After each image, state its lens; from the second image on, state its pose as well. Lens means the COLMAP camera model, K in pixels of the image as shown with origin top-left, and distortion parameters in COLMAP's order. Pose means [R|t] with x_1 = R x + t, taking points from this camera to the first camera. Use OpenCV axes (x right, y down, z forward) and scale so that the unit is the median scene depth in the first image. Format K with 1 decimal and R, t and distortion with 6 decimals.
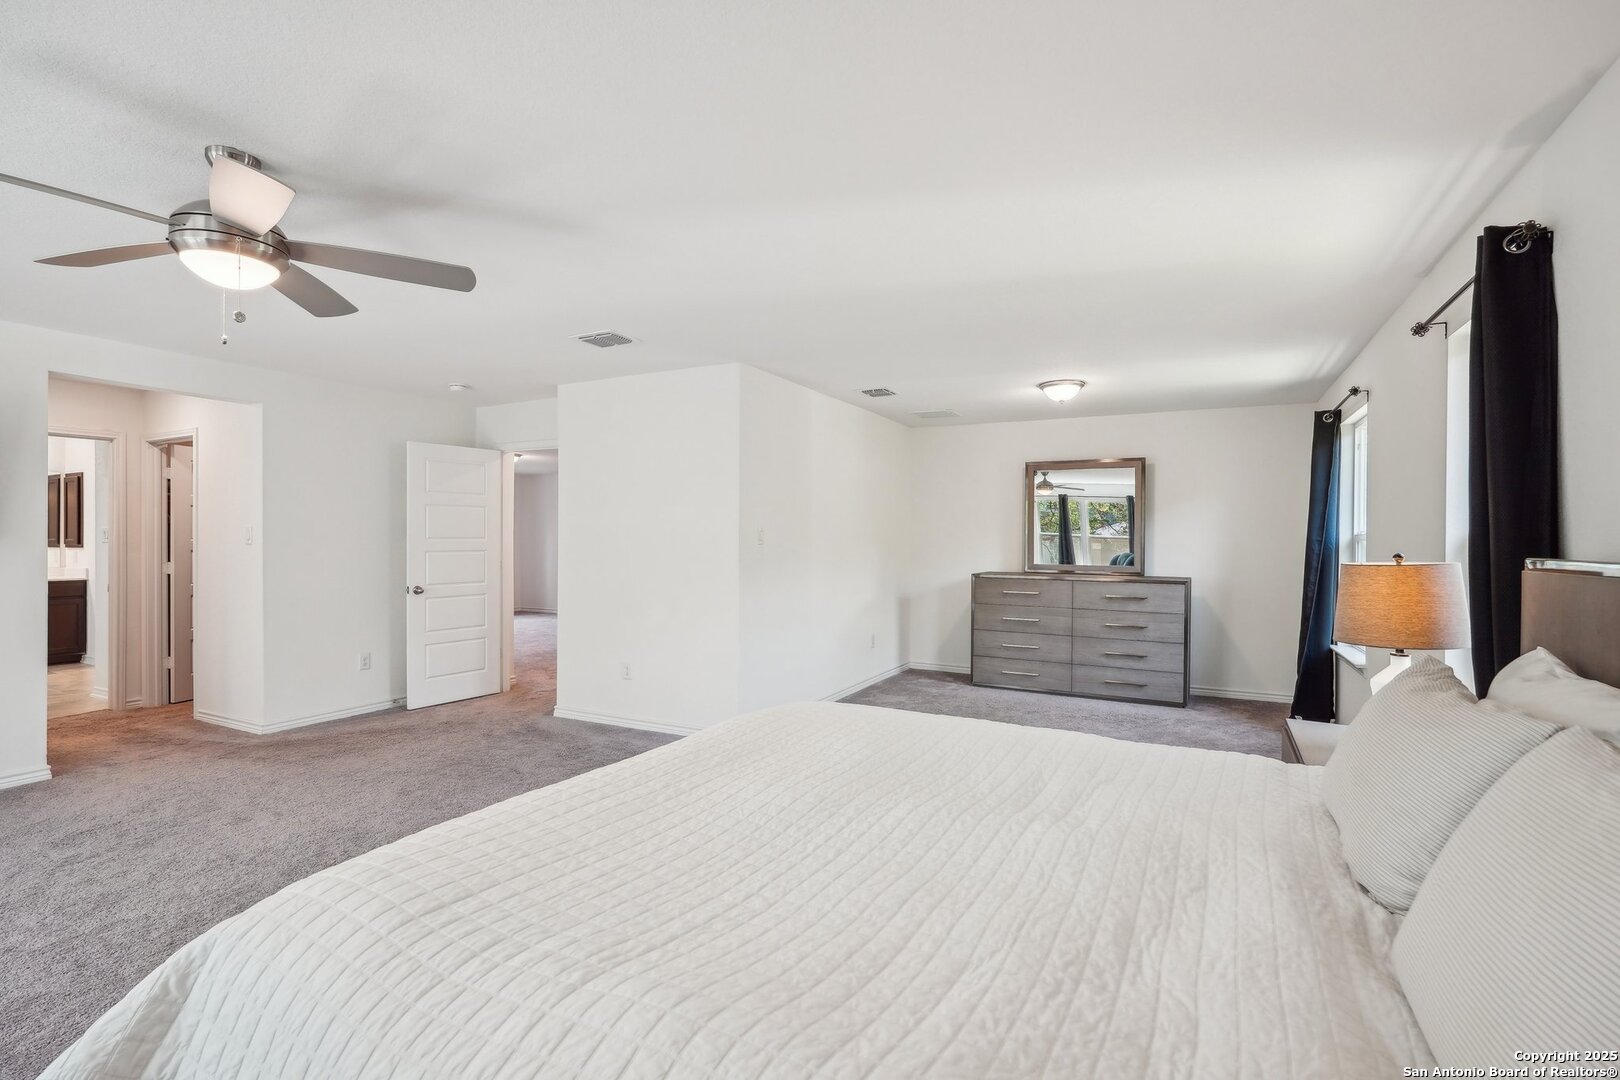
lens RADIAL K [[725.7, 0, 800.3], [0, 725.7, 544.7], [0, 0, 1]] dist [-0.003268, 0.002216]
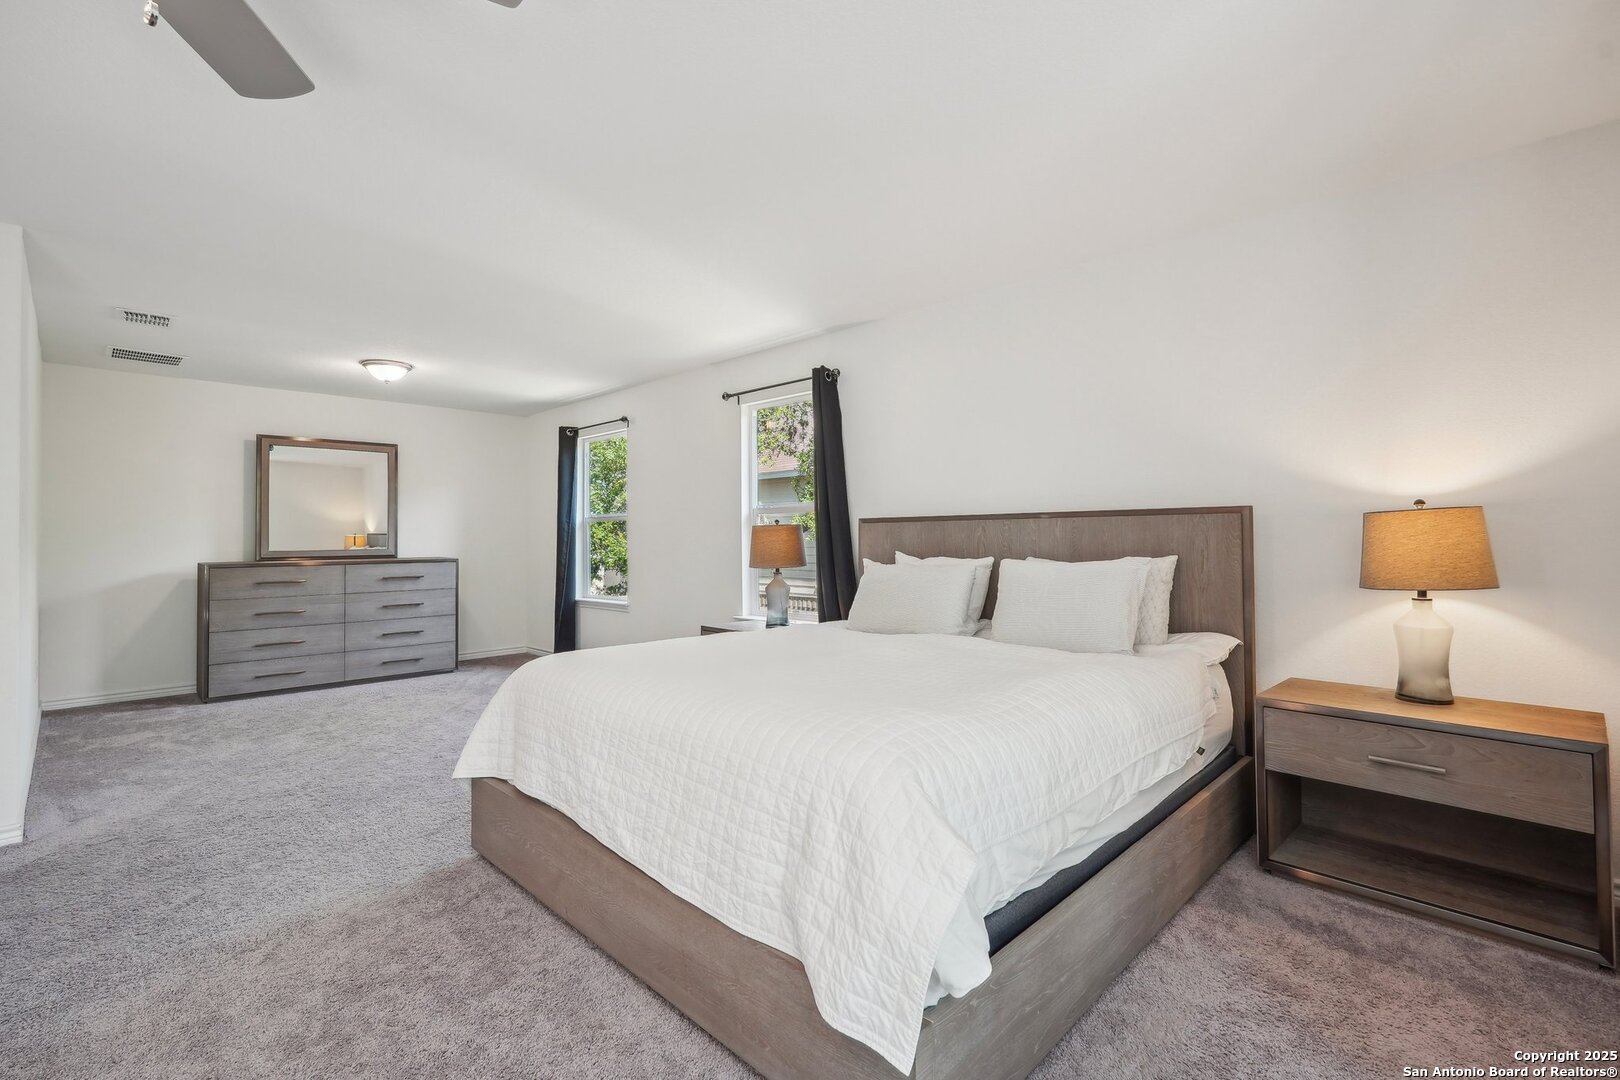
lens RADIAL K [[725.7, 0, 818.1], [0, 725.7, 528.5], [0, 0, 1]] dist [-0.003268, 0.002216]
pose [[0.270149, 0.005988, 0.962800, -0.385570], [0.018635, 0.999761, -0.011447, 0.025038], [-0.962638, 0.021034, 0.269973, 0.141407]]
